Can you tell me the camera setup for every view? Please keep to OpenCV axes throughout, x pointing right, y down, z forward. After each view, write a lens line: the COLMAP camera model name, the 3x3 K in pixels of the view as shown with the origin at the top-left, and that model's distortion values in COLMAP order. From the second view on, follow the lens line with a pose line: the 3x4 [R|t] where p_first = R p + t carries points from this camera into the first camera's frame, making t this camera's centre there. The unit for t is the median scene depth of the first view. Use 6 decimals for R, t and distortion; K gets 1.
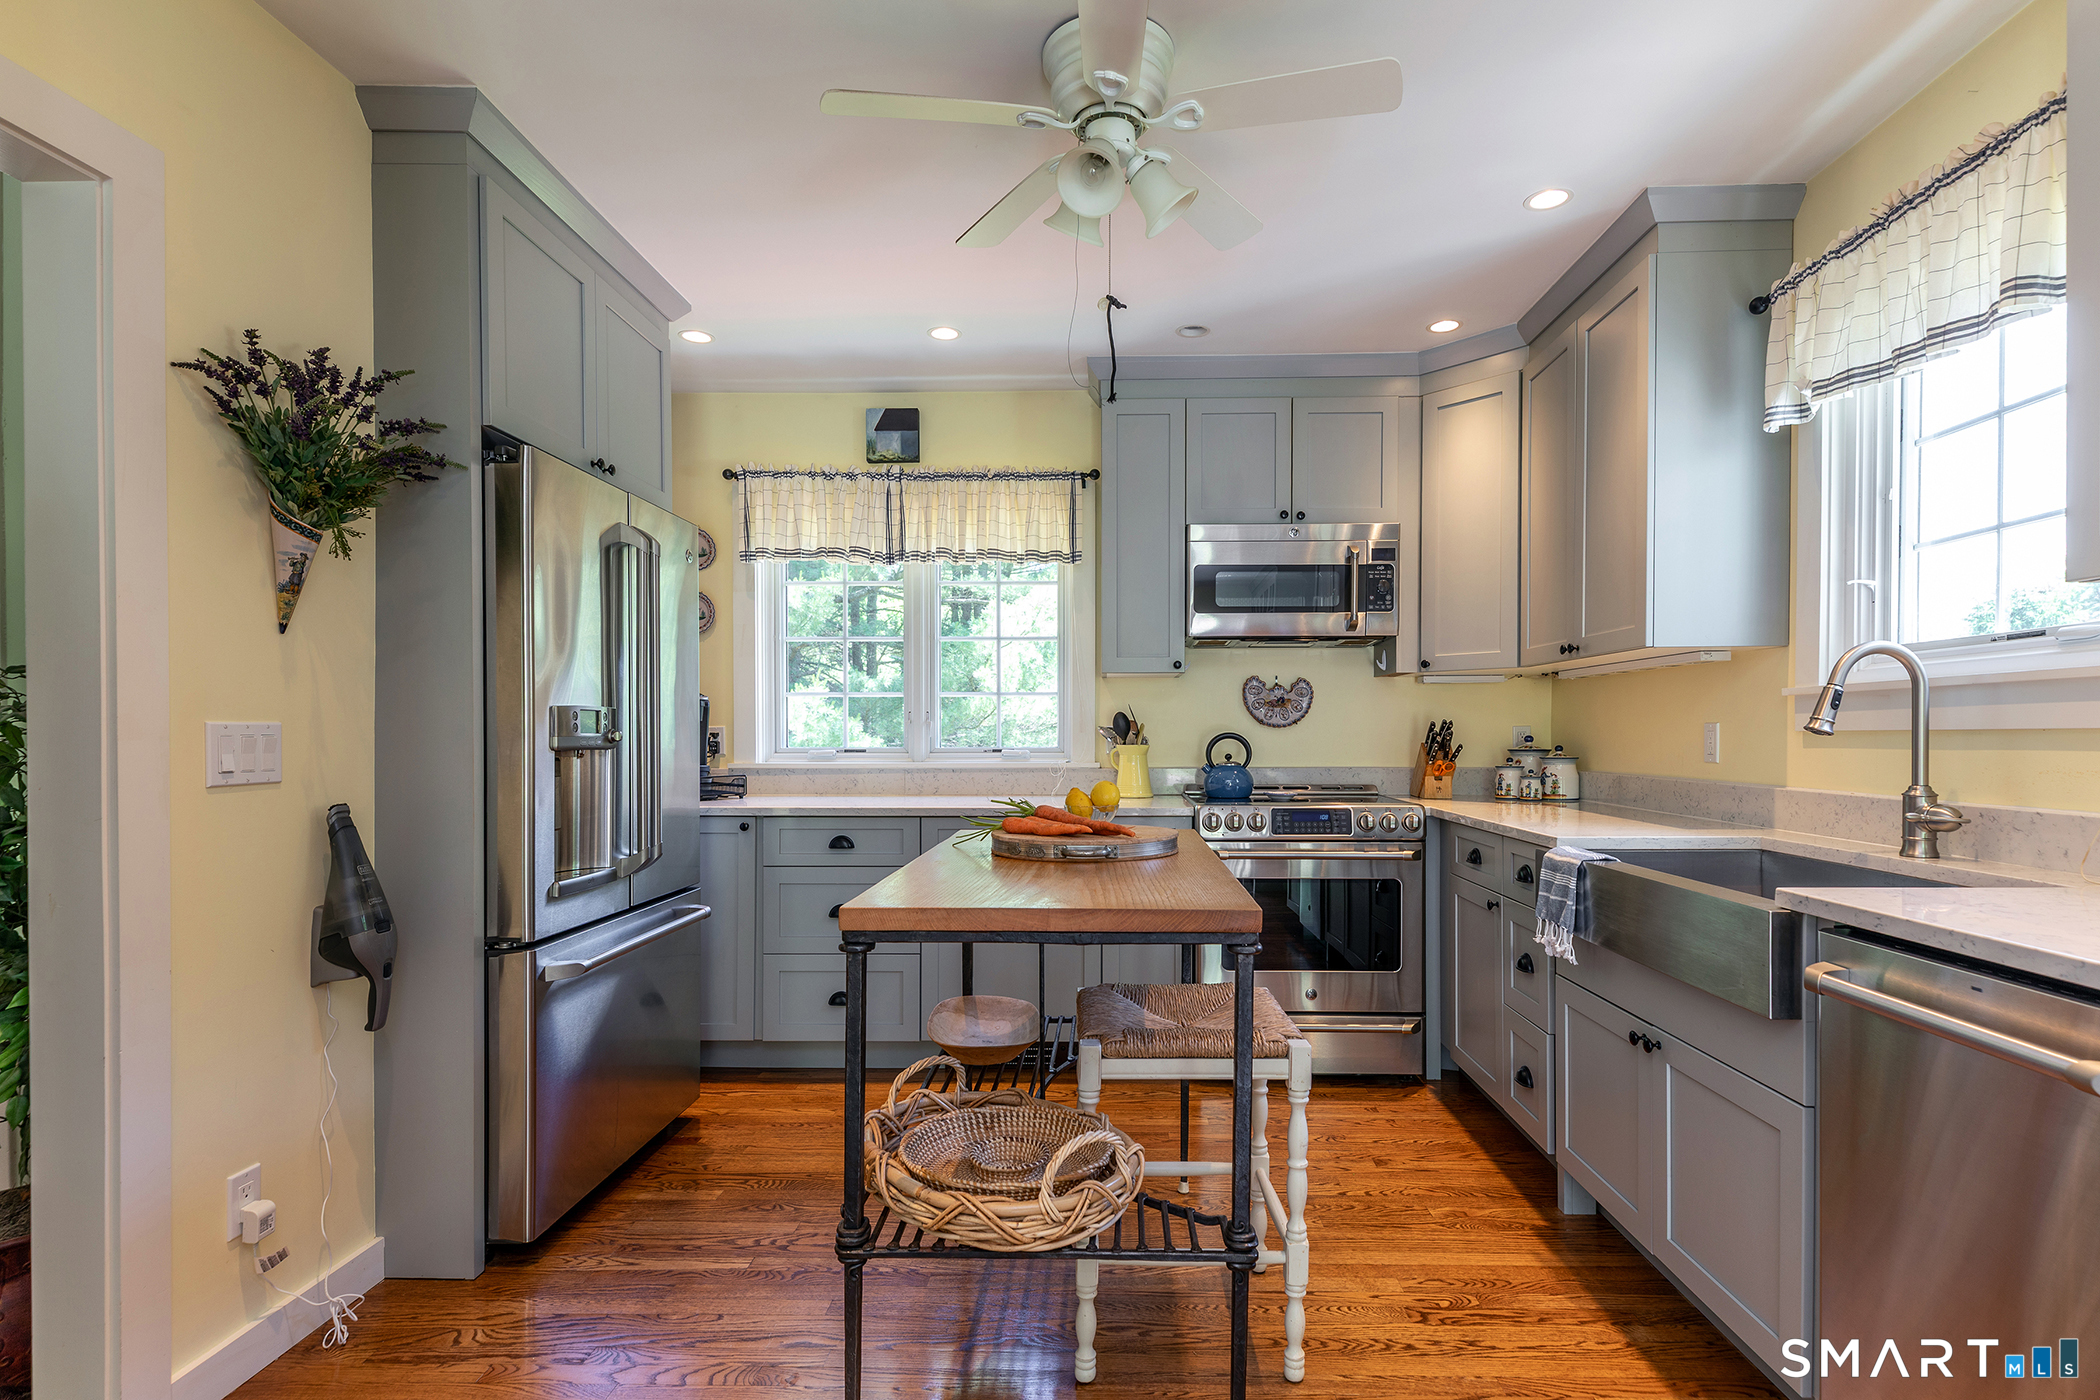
lens RADIAL K [[1081.4, 0, 1117.4], [0, 1081.4, 734.4], [0, 0, 1]] dist [0.001842, 0.000206]
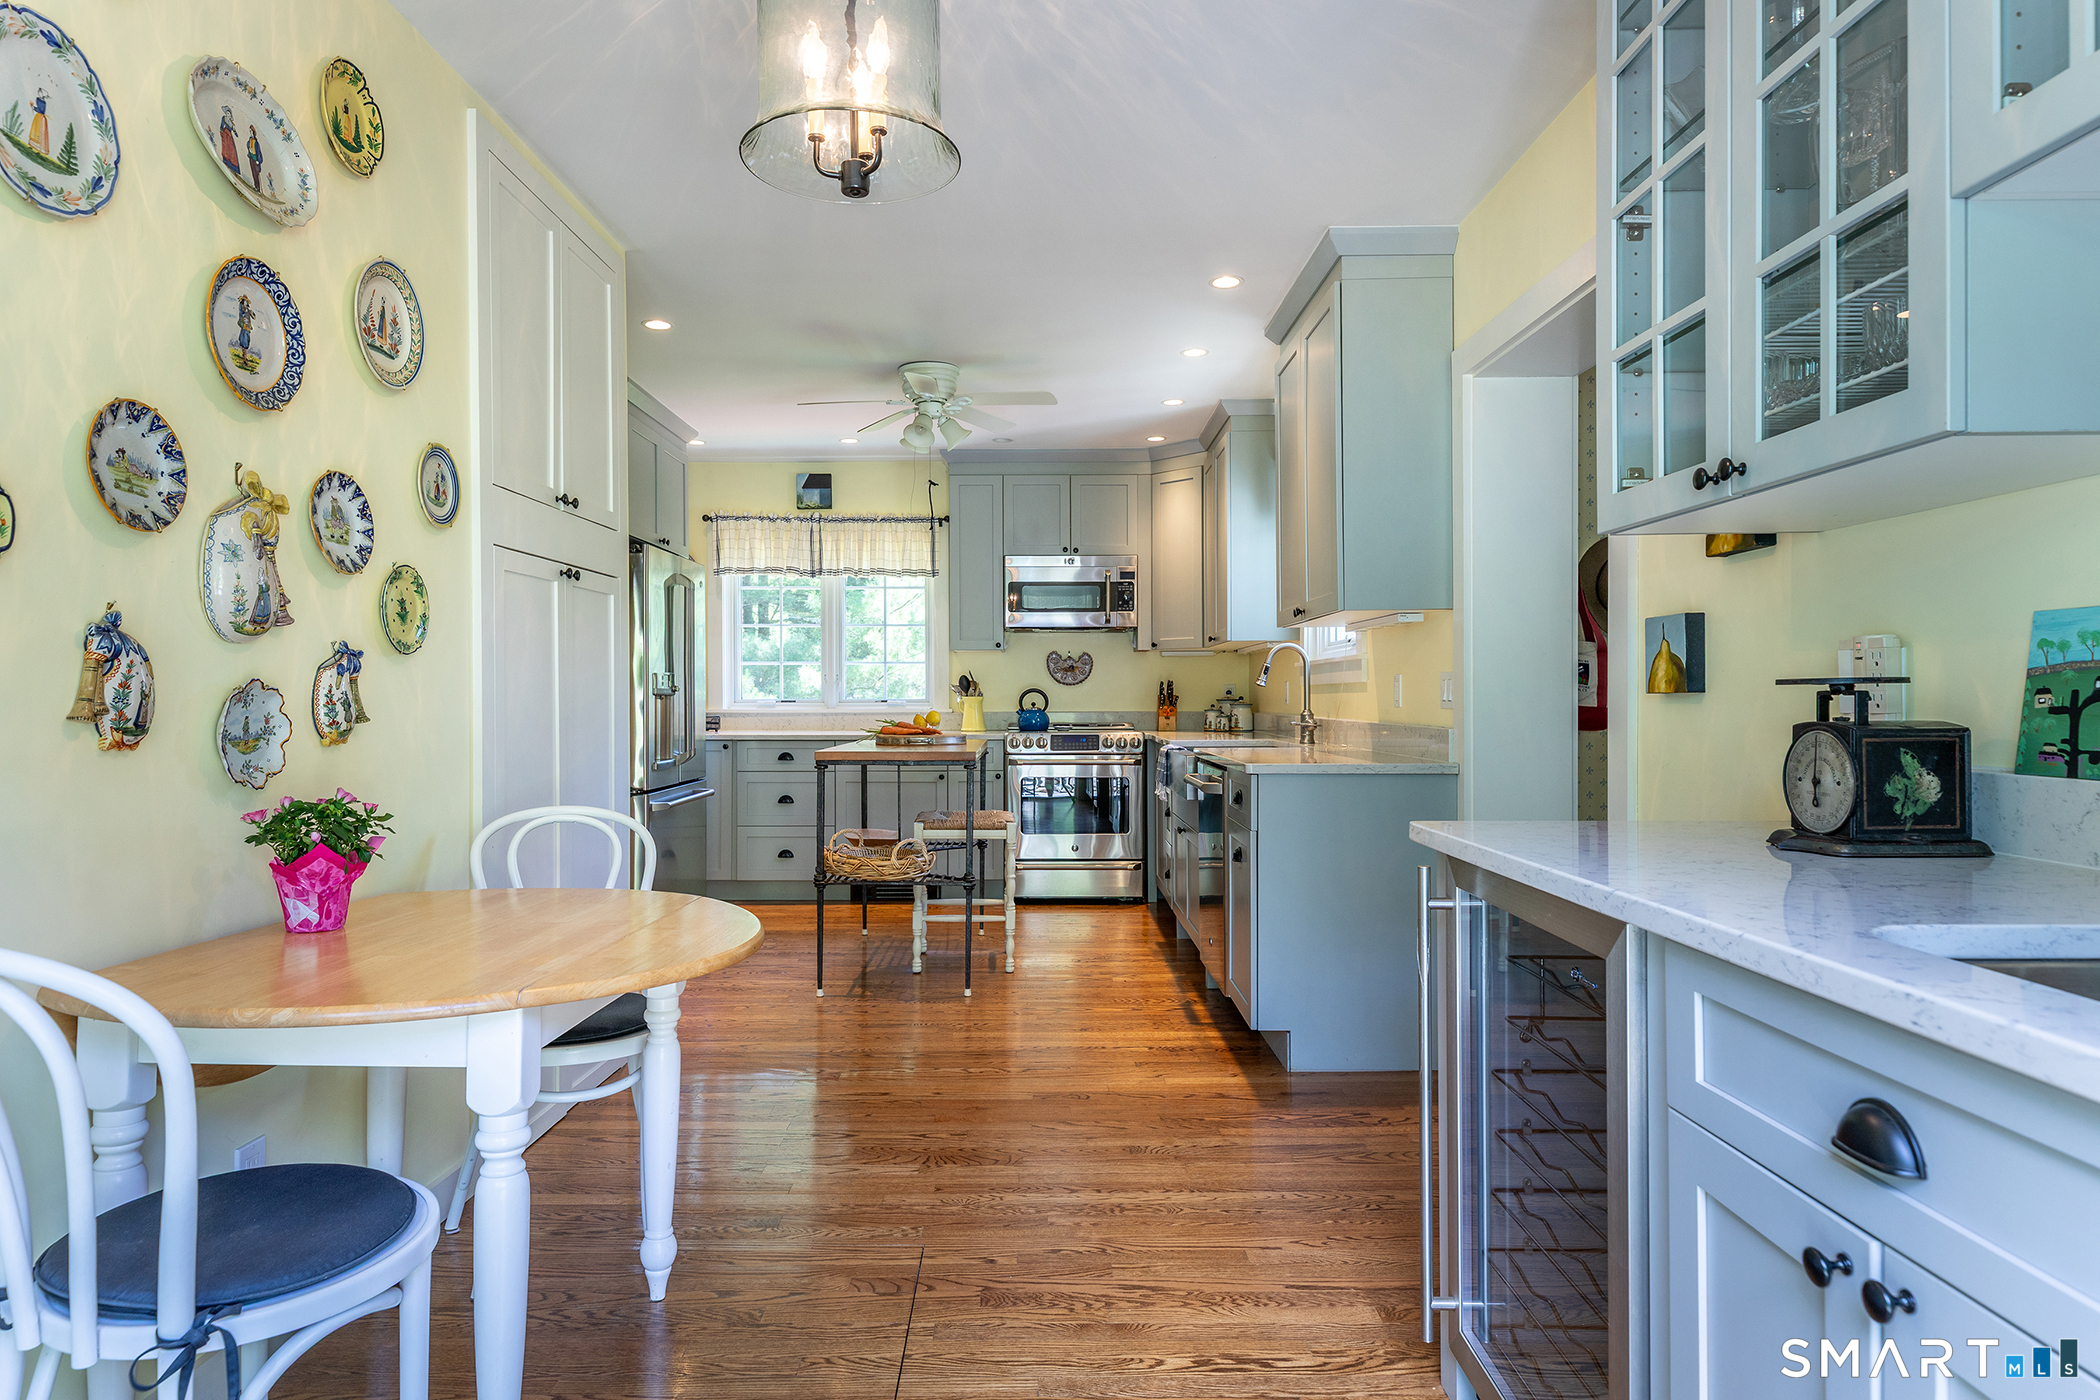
lens RADIAL K [[1262.9, 0, 1042.1], [0, 1262.9, 705.9], [0, 0, 1]] dist [-0.001210, 0.000022]
pose [[0.999995, -0.000093, 0.003163, 0.106656], [0.000078, 0.999988, 0.004892, 0.014008], [-0.003164, -0.004891, 0.999983, -0.779051]]
